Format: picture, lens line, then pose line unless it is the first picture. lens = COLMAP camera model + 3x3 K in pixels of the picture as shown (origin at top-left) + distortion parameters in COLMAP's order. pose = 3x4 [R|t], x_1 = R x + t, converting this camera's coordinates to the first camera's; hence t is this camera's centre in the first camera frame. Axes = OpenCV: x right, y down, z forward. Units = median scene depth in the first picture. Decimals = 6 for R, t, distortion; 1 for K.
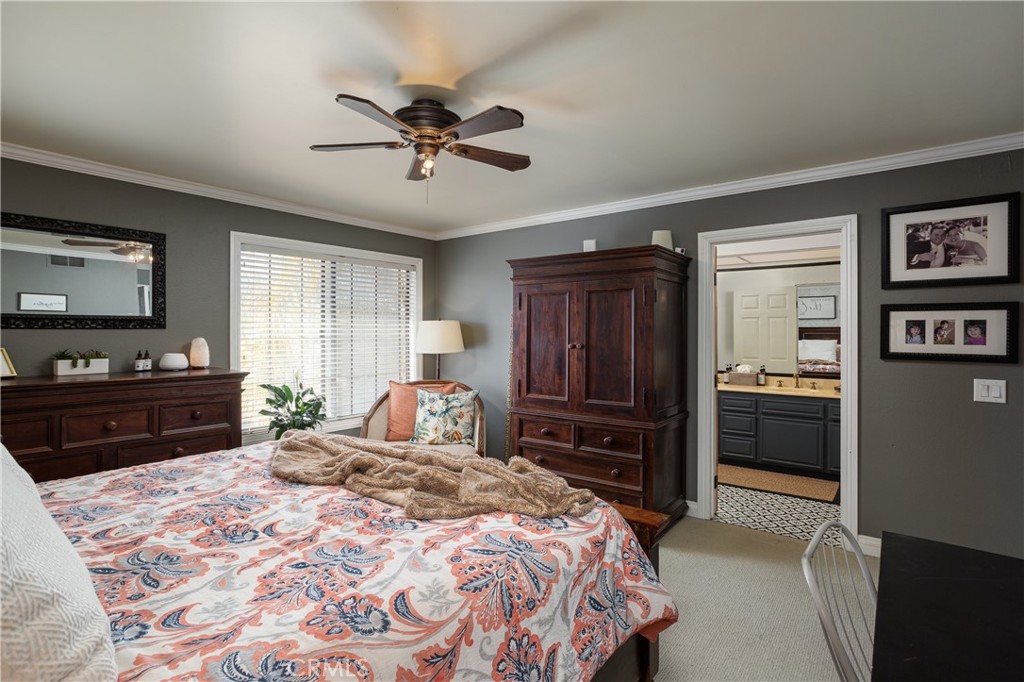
lens RADIAL K [[490.5, 0, 517.4], [0, 490.5, 331.9], [0, 0, 1]] dist [-0.049320, 0.030598]
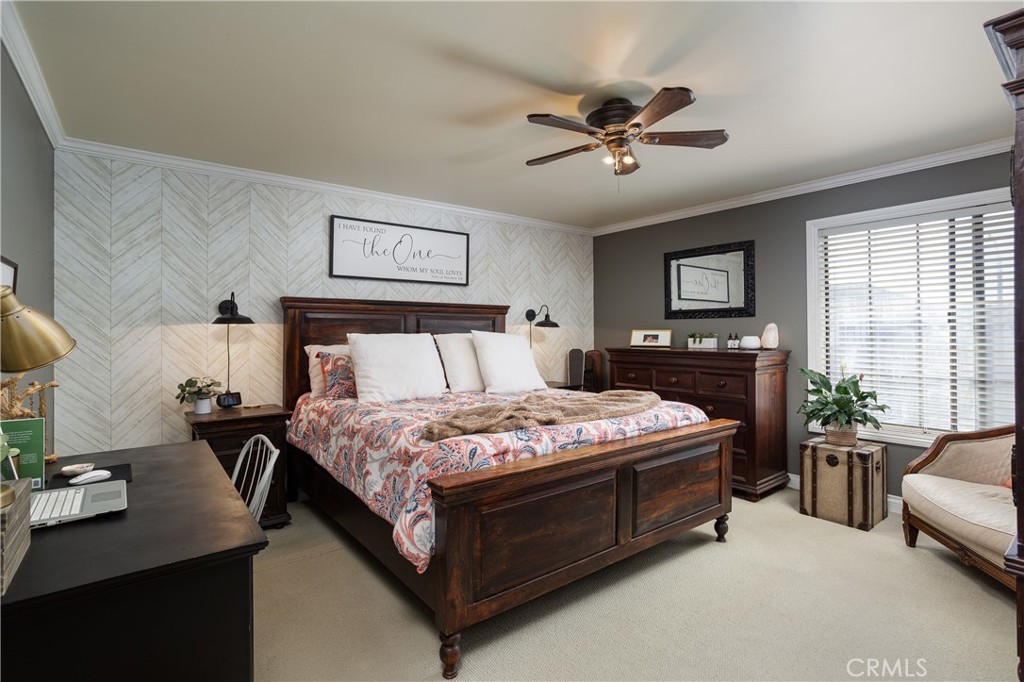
lens RADIAL K [[490.5, 0, 517.4], [0, 490.5, 331.9], [0, 0, 1]] dist [-0.049320, 0.030598]
pose [[-0.233256, 0.000270, -0.972415, 0.748865], [0.006162, 0.999980, -0.001200, 0.037190], [0.972396, -0.006272, -0.233253, 0.830605]]
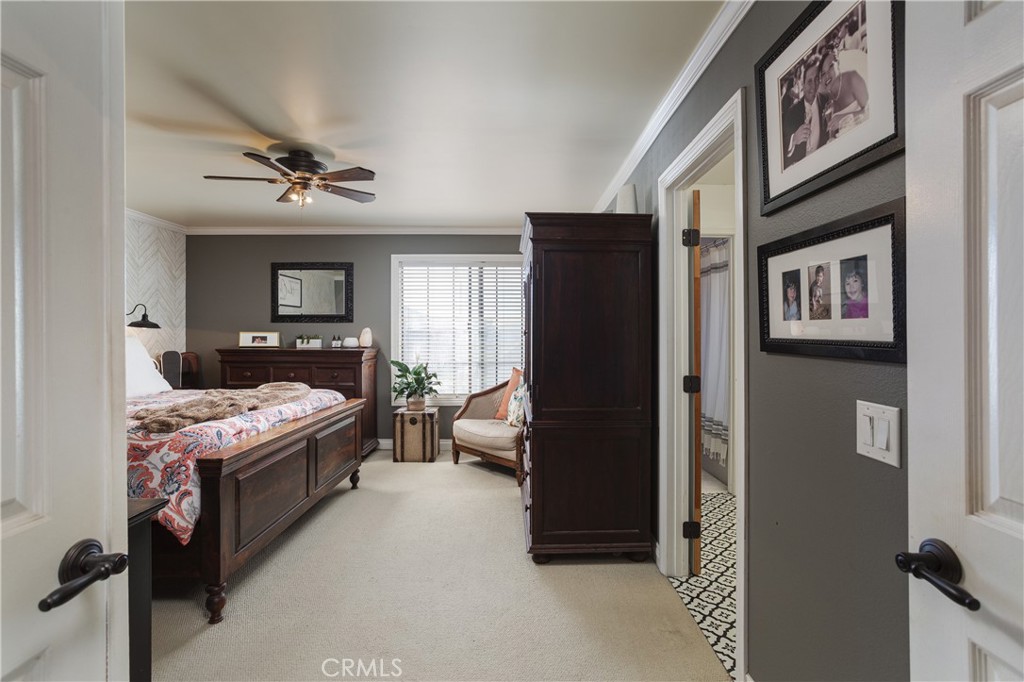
lens RADIAL K [[490.5, 0, 517.4], [0, 490.5, 331.9], [0, 0, 1]] dist [-0.049320, 0.030598]
pose [[0.629965, -0.003322, -0.776616, 1.032808], [-0.000041, 0.999991, -0.004311, 0.038822], [0.776623, 0.002747, 0.629959, 0.484357]]
